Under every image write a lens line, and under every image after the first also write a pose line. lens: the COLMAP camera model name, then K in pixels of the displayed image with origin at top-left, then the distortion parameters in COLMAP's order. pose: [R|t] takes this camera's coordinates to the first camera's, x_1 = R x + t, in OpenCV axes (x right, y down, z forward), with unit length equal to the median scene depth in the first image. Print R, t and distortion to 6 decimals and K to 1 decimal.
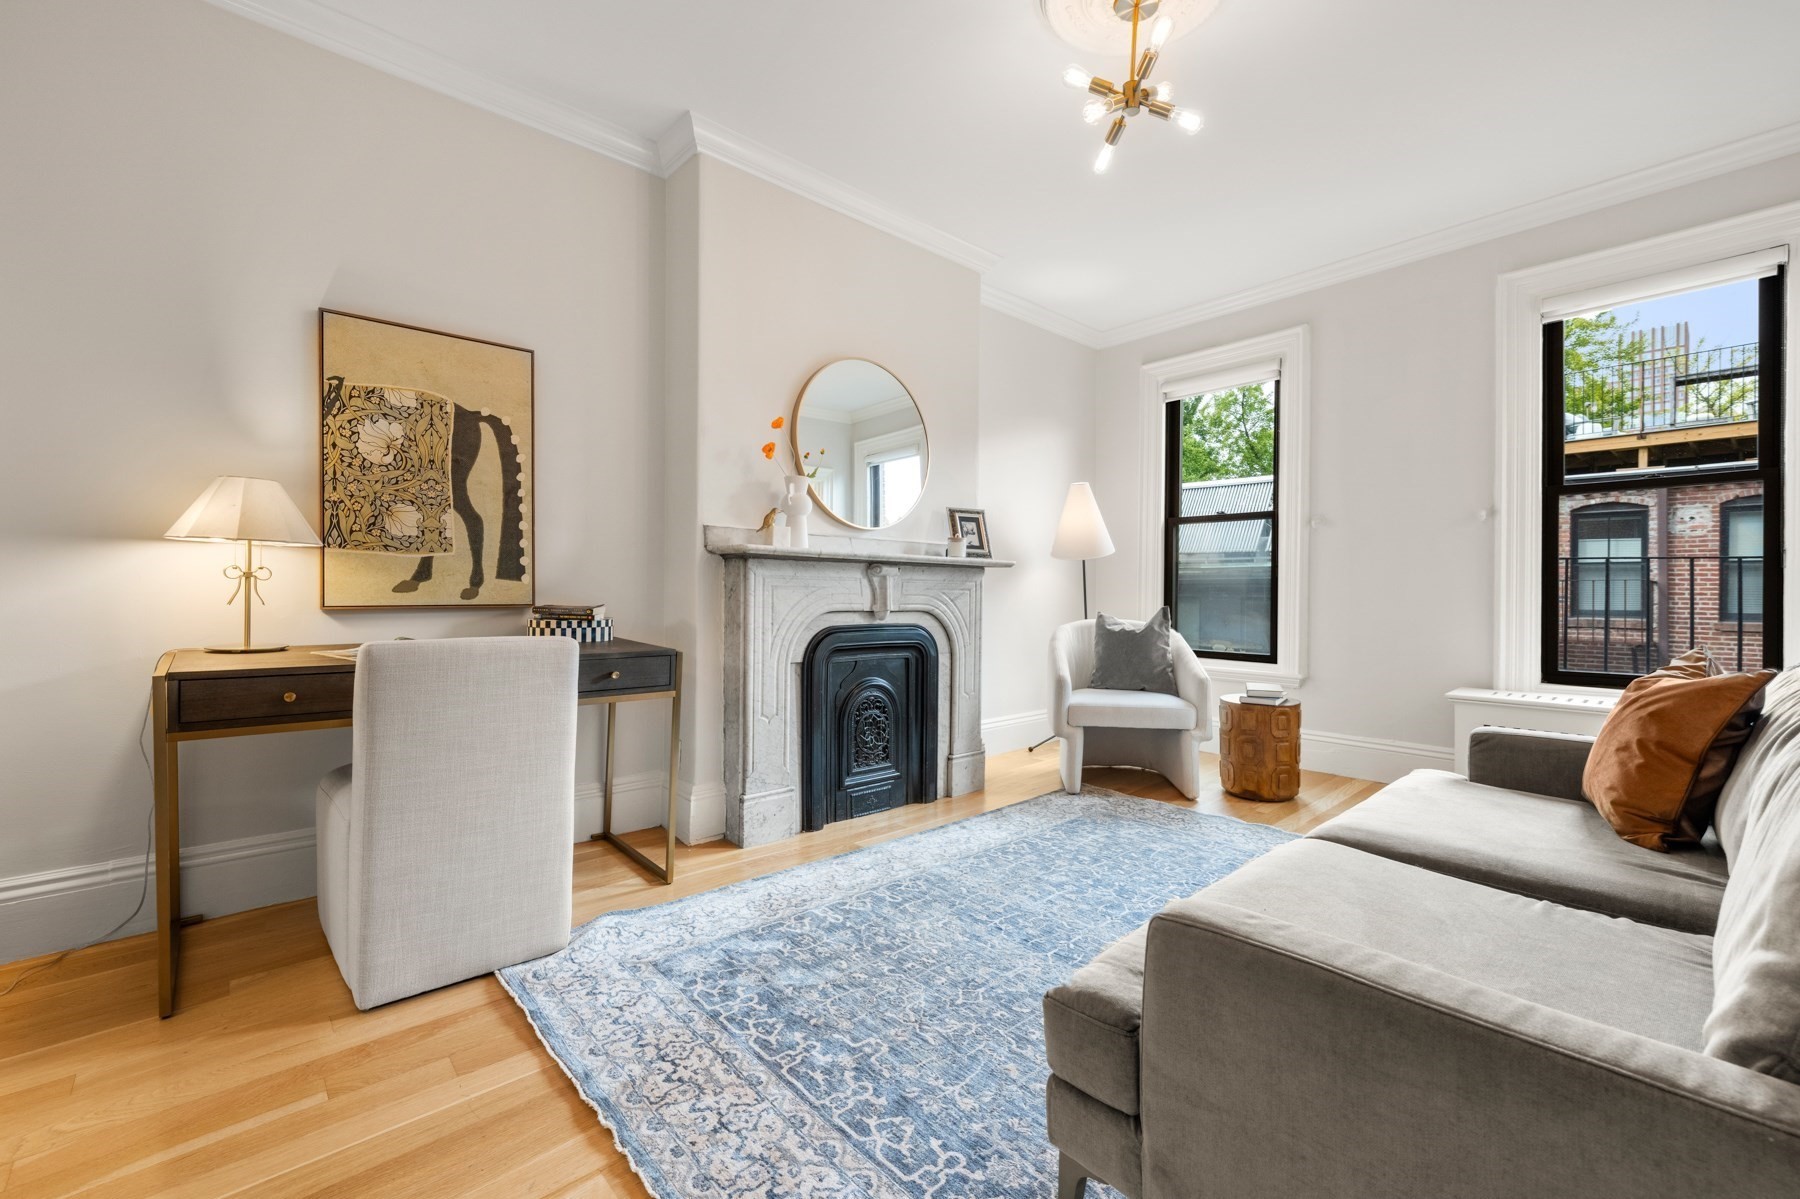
lens RADIAL K [[760.9, 0, 904.3], [0, 760.9, 598.5], [0, 0, 1]] dist [-0.000384, -0.000318]
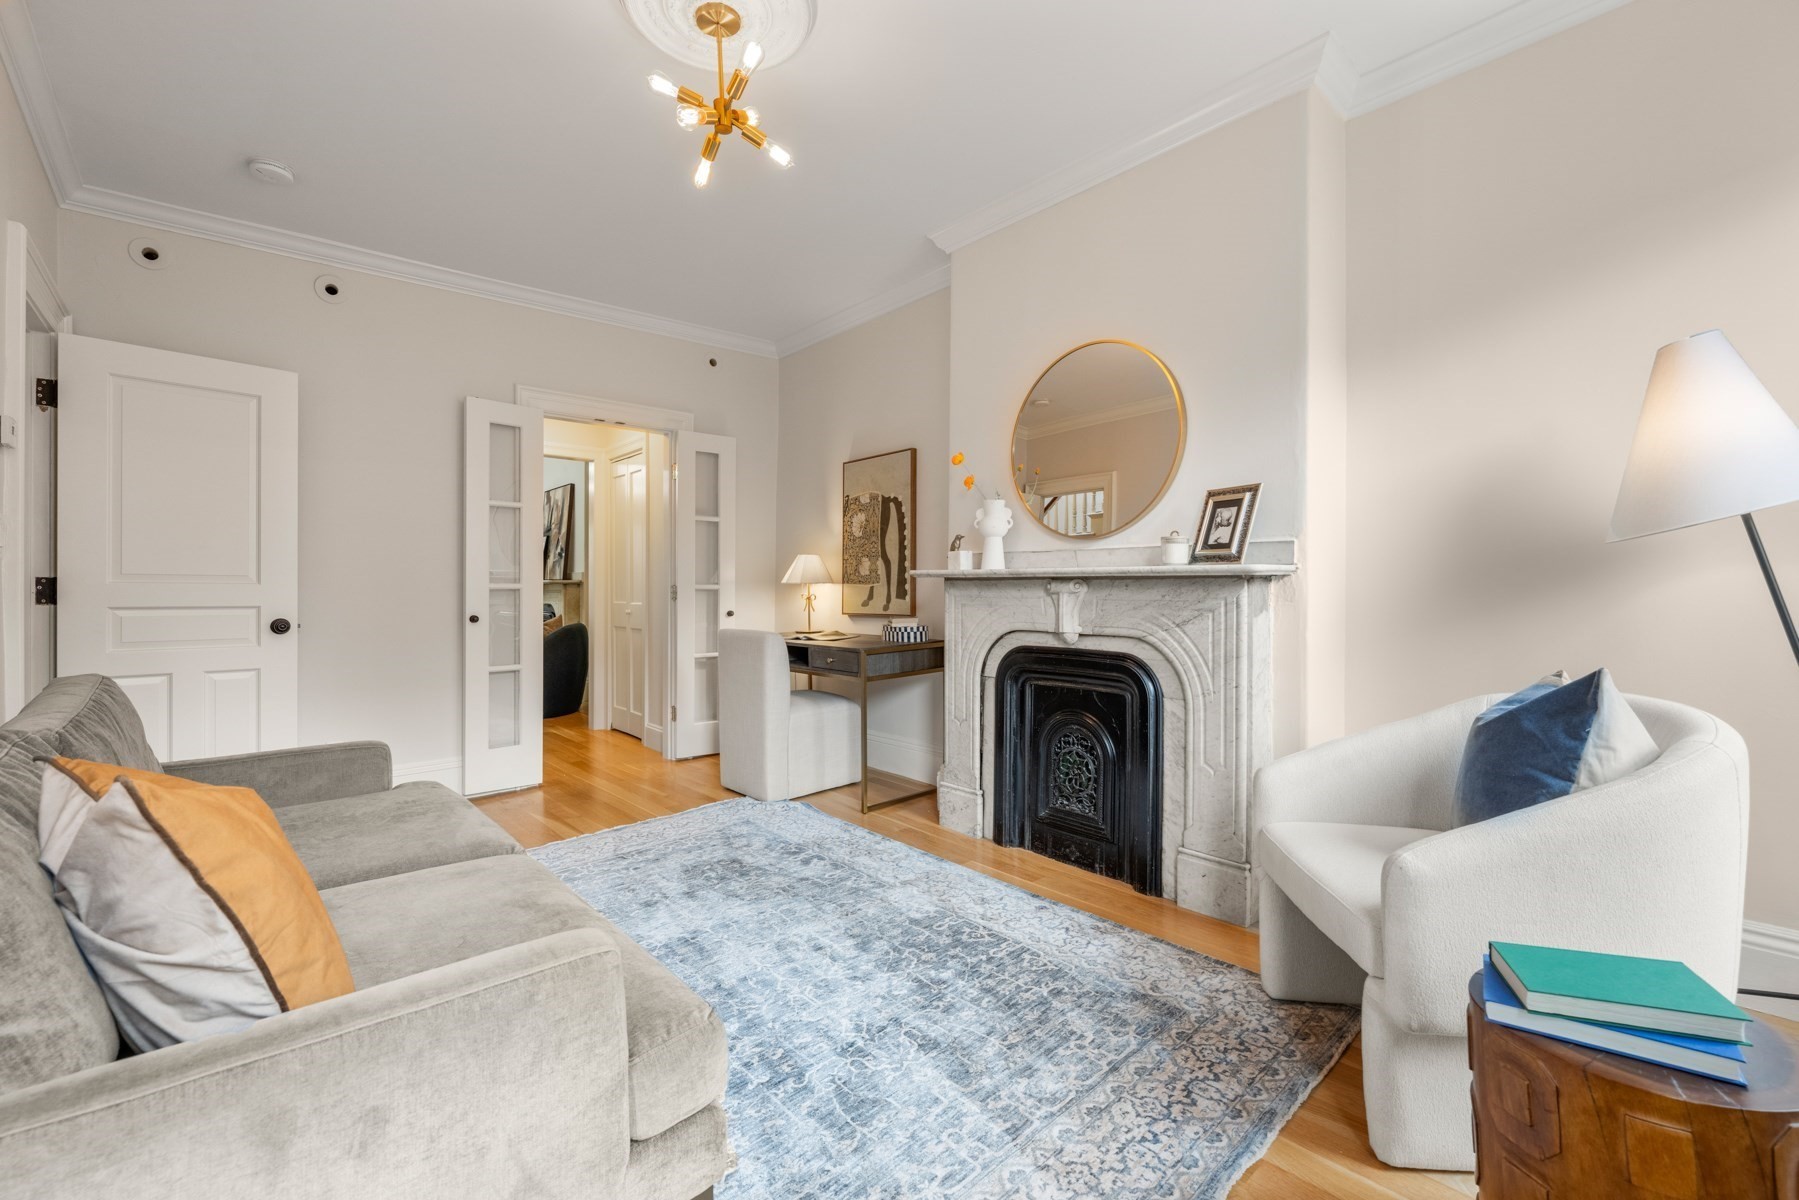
lens RADIAL K [[760.5, 0, 903.8], [0, 760.5, 599.0], [0, 0, 1]] dist [-0.000384, -0.000318]
pose [[-0.016257, 0.003098, -0.999863, 1.063997], [-0.009517, 0.999949, 0.003253, -0.030460], [0.999823, 0.009569, -0.016227, 1.047302]]
